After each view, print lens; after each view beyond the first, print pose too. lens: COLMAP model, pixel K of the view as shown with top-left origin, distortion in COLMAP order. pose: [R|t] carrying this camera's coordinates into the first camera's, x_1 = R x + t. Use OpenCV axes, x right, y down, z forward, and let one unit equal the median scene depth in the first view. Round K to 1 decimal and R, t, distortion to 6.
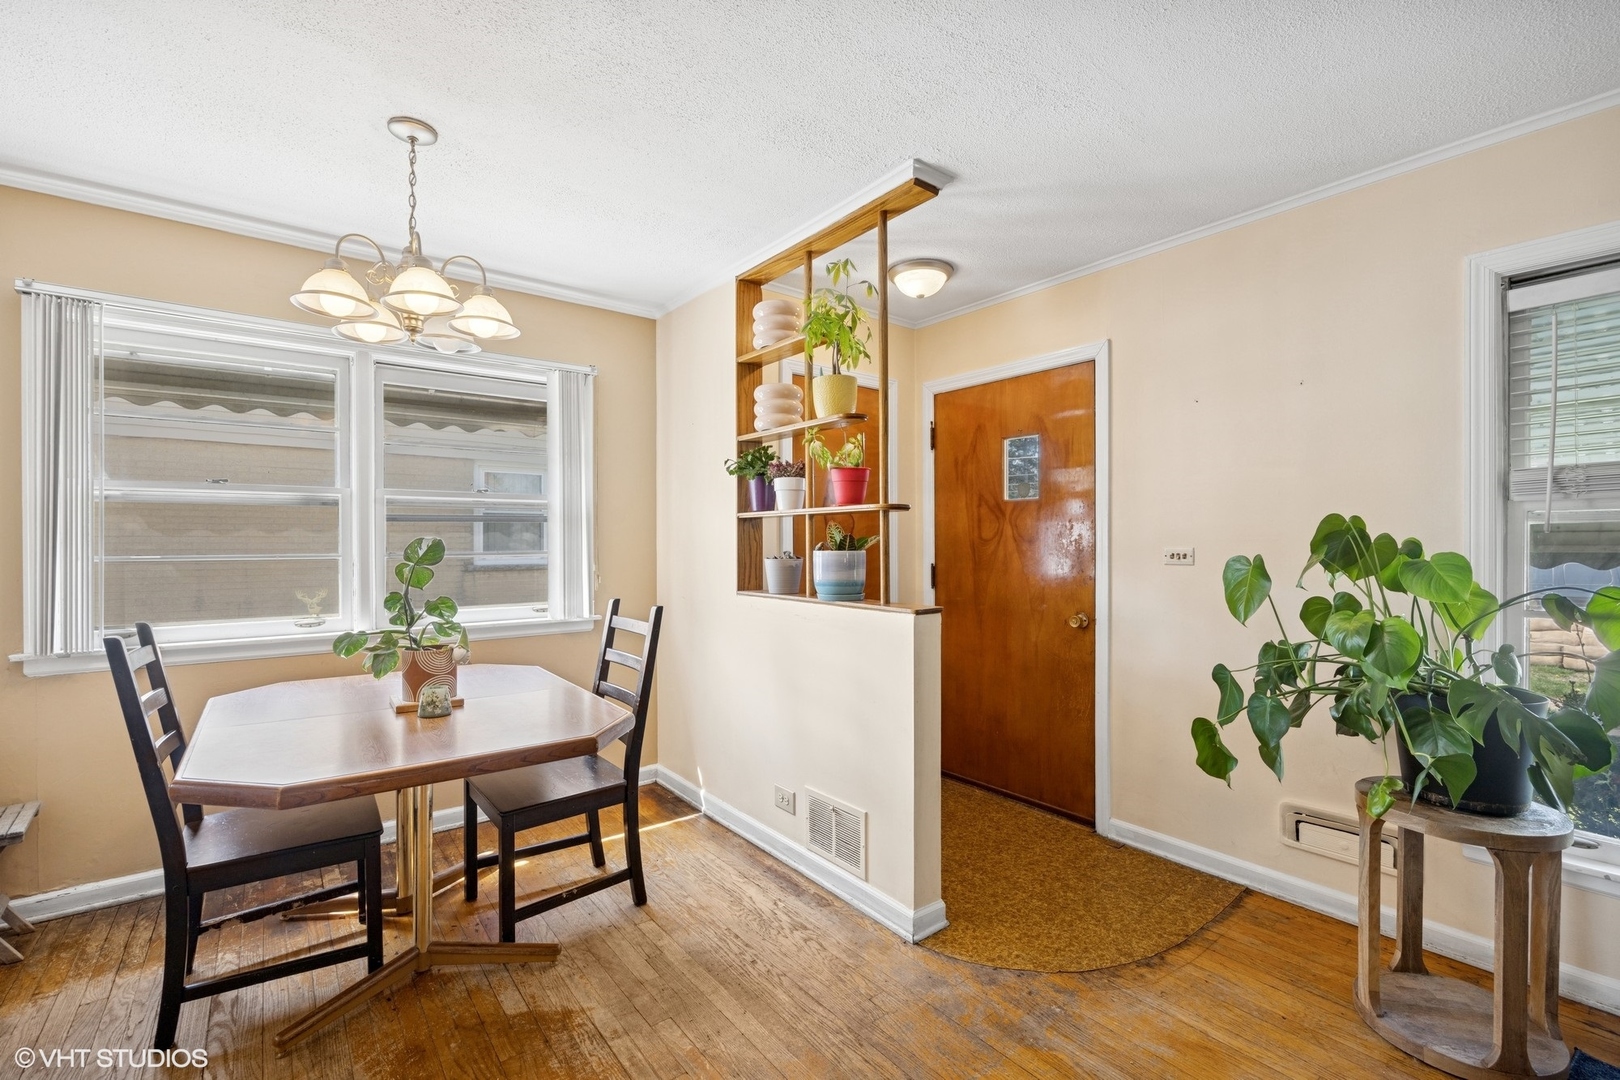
lens RADIAL K [[704.6, 0, 816.2], [0, 704.6, 538.2], [0, 0, 1]] dist [-0.001532, 0.000489]
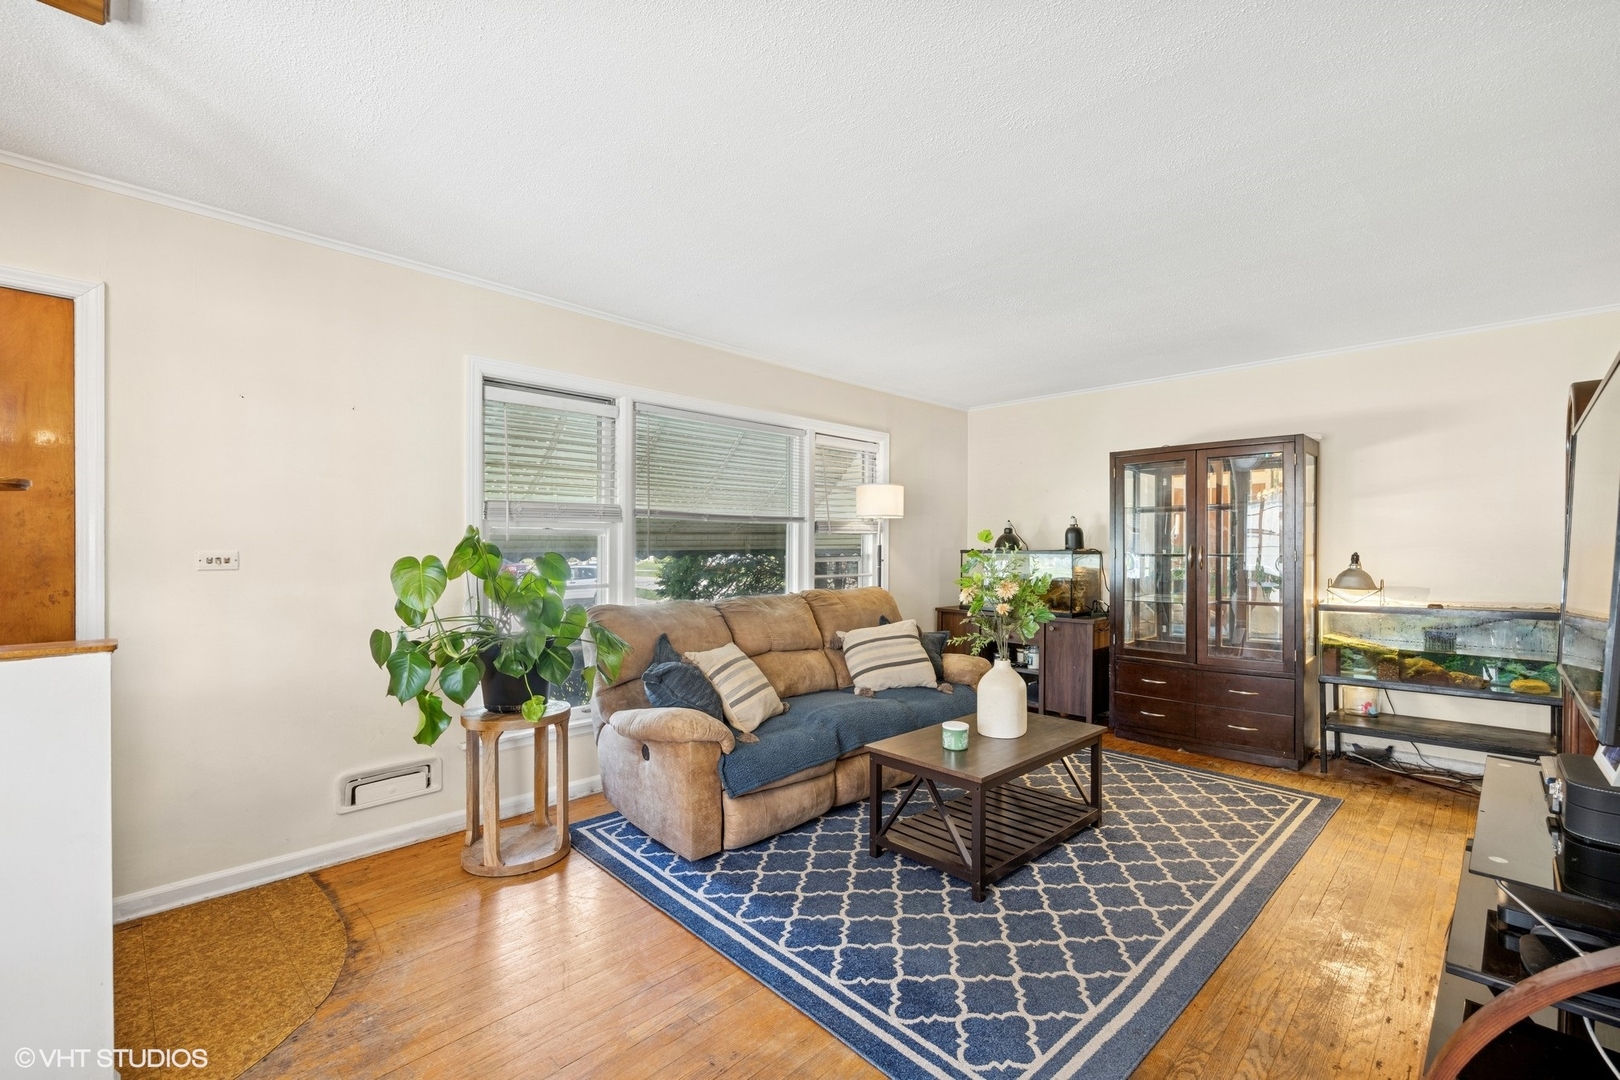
lens RADIAL K [[706.8, 0, 815.1], [0, 706.8, 545.7], [0, 0, 1]] dist [0.004038, 0.000322]
pose [[-0.137231, 0.004664, 0.990528, -0.505425], [-0.003243, 0.999981, -0.005158, 0.008202], [-0.990534, -0.003921, -0.137214, 0.364706]]
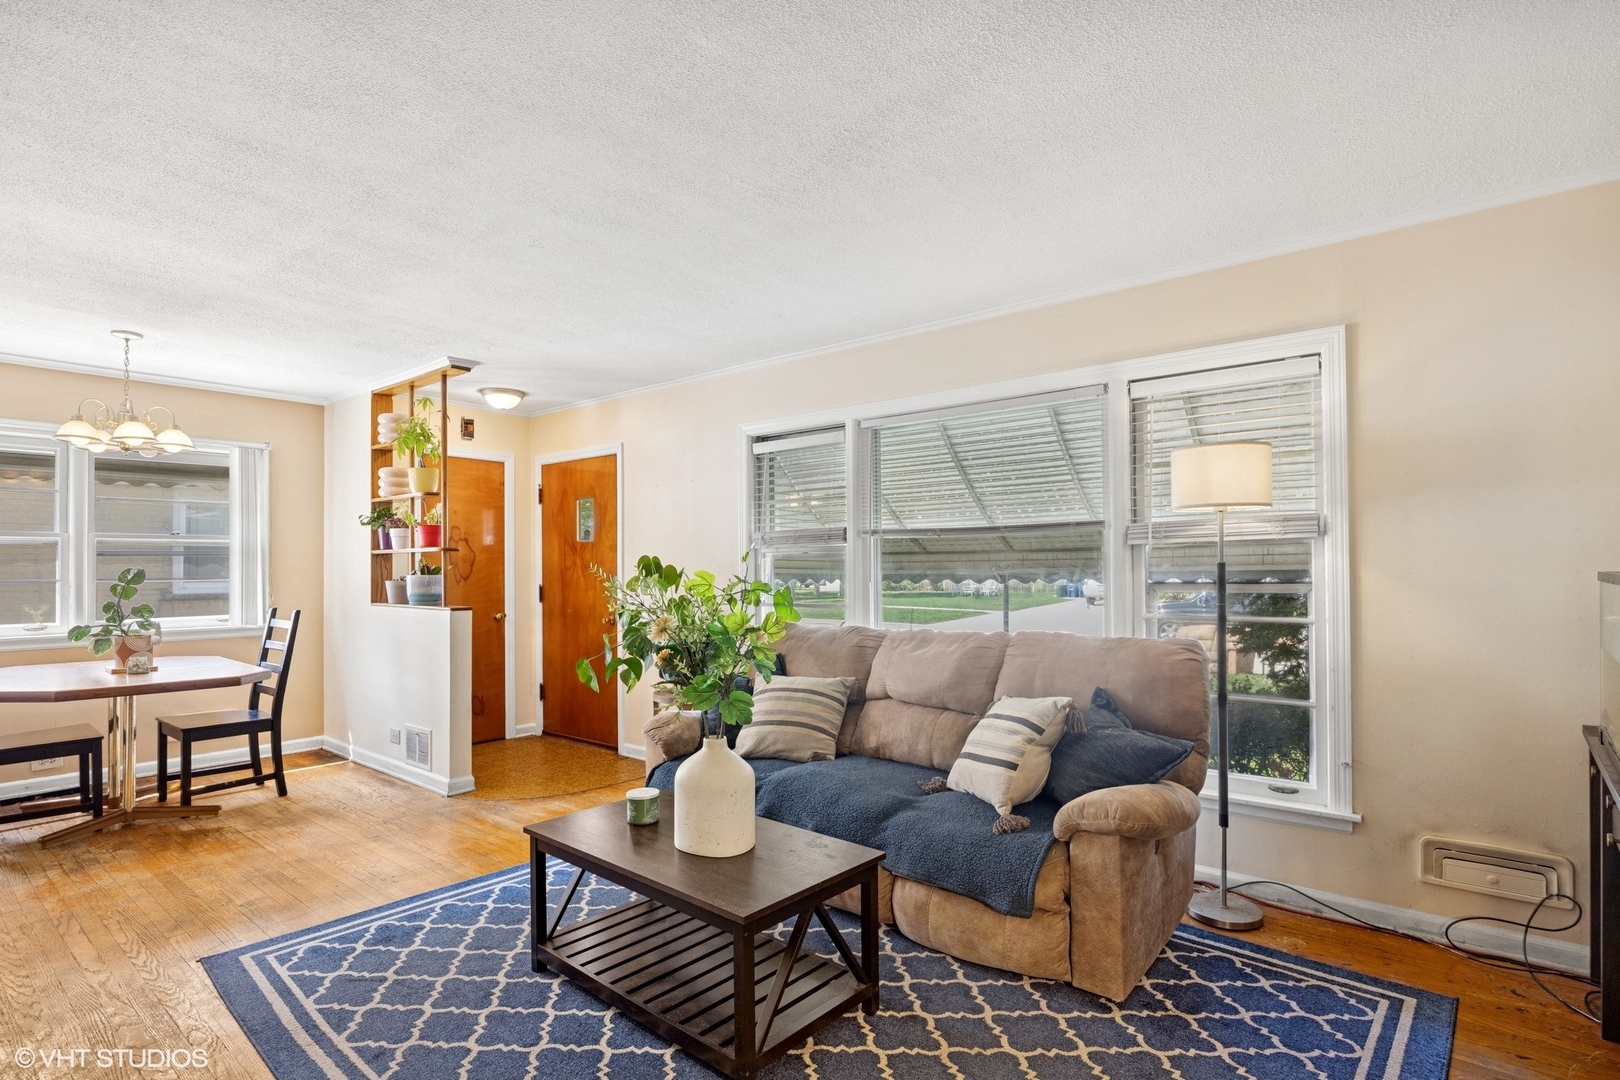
lens RADIAL K [[815.2, 0, 807.1], [0, 815.2, 554.2], [0, 0, 1]] dist [0.004357, 0.000018]
pose [[0.979504, 0.000378, 0.201425, 0.491674], [0.002409, 0.999905, -0.013591, -0.003095], [-0.201411, 0.013797, 0.979410, -0.966602]]
